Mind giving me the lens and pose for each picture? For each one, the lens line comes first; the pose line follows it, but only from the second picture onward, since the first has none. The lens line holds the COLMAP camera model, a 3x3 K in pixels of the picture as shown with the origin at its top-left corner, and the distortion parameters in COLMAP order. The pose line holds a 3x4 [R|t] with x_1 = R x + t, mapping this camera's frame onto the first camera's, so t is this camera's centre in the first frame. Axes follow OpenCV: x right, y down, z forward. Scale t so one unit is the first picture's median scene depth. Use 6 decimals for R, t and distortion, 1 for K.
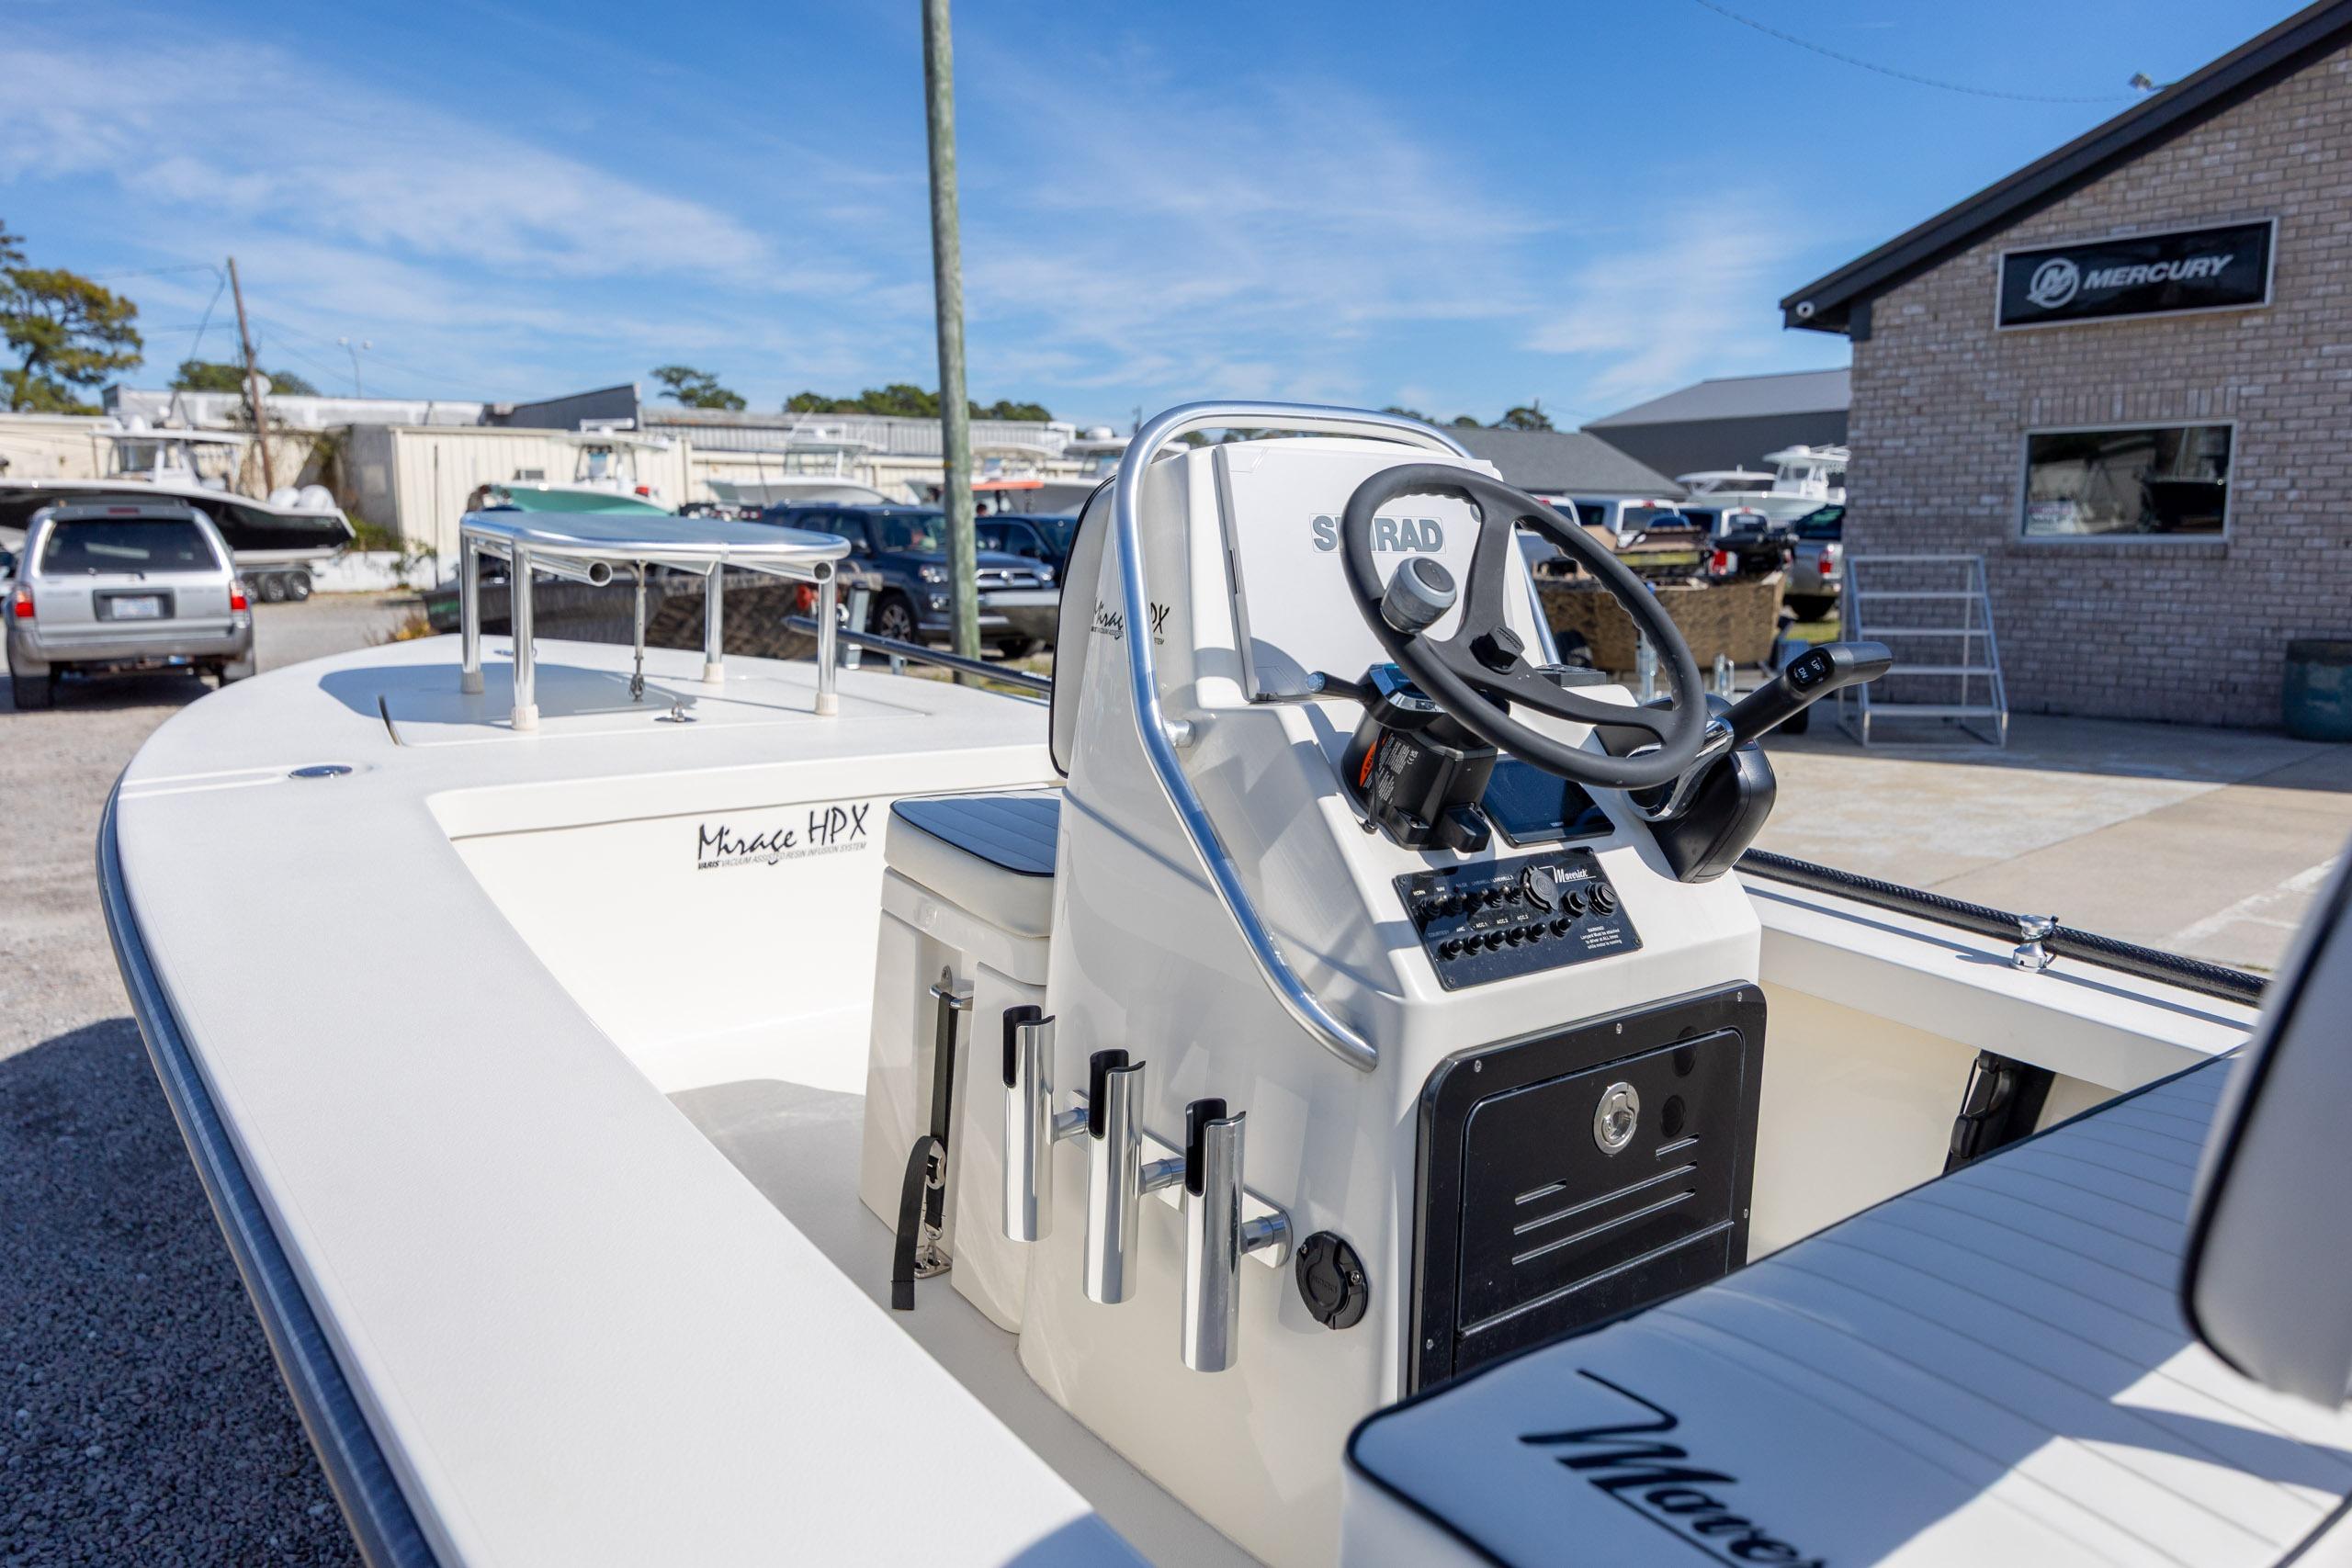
lens RADIAL K [[1681.5, 0, 1176.0], [0, 1681.5, 784.0], [0, 0, 1]] dist [-0.003401, -0.001070]
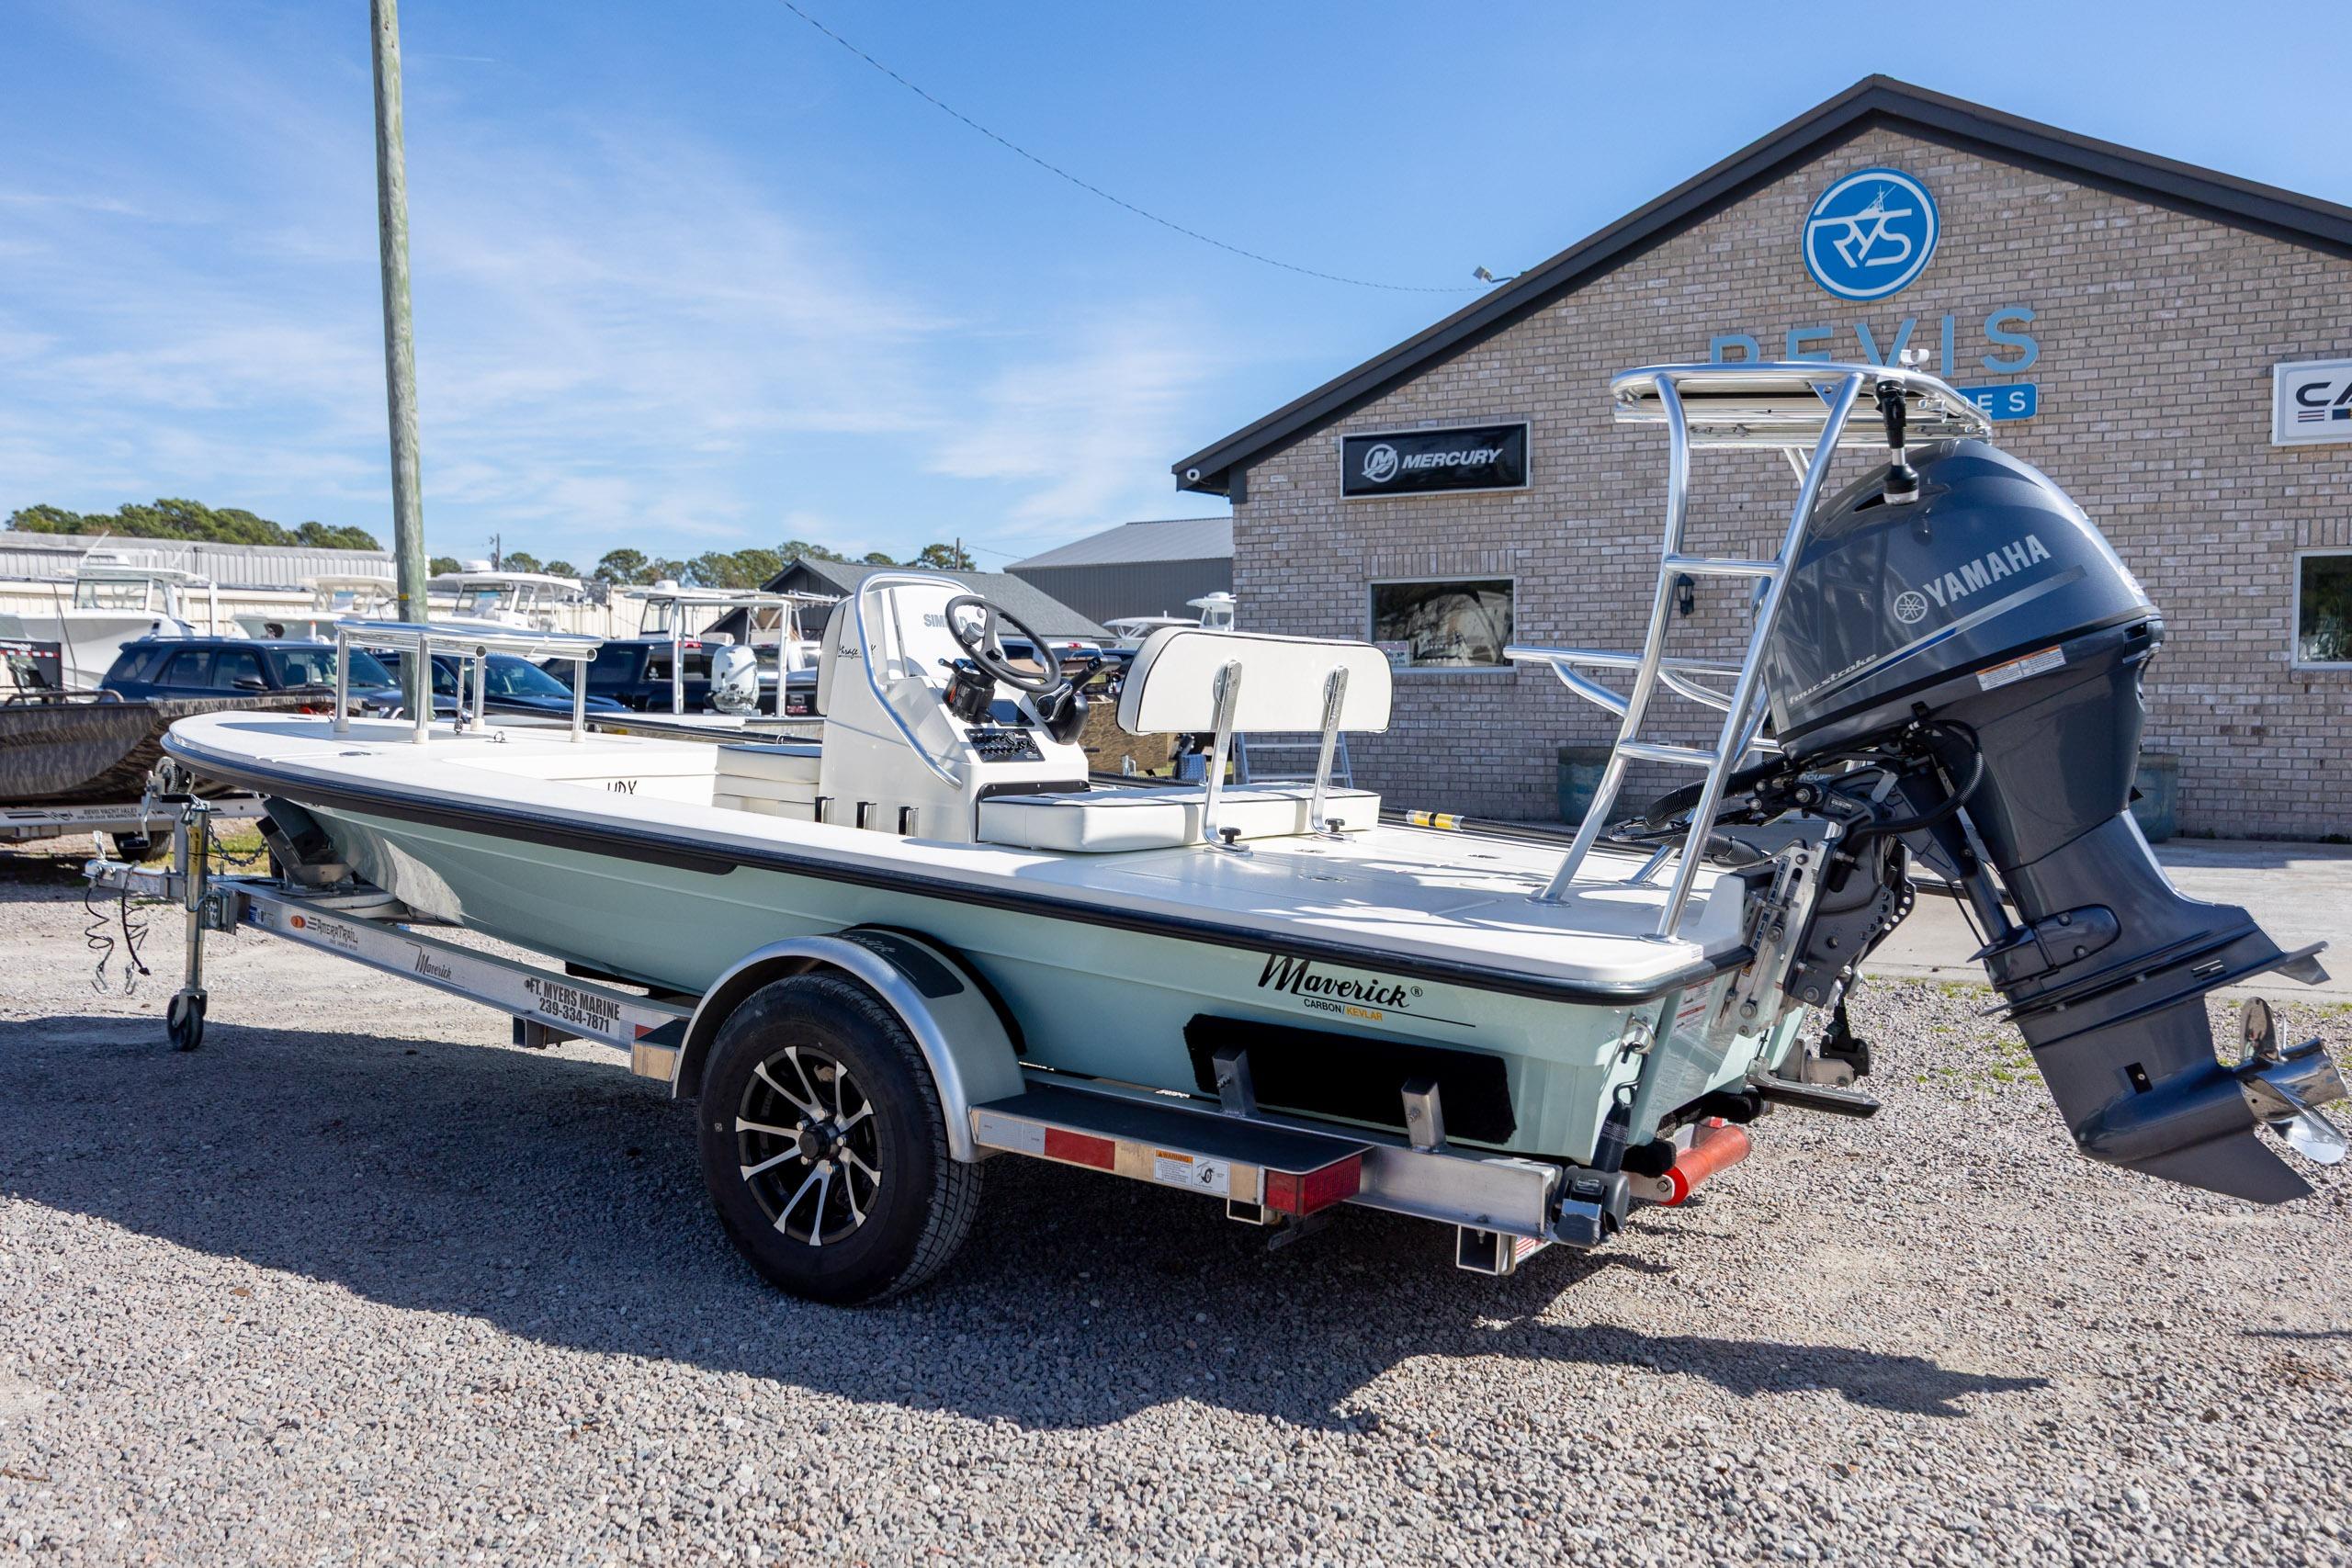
lens RADIAL K [[1820.8, 0, 1187.7], [0, 1820.8, 816.9], [0, 0, 1]] dist [-0.008124, -0.002854]
pose [[0.945702, -0.025158, 0.324059, -0.049358], [0.048491, 0.996763, -0.064128, 0.039162], [-0.321397, 0.076360, 0.943861, -0.196664]]
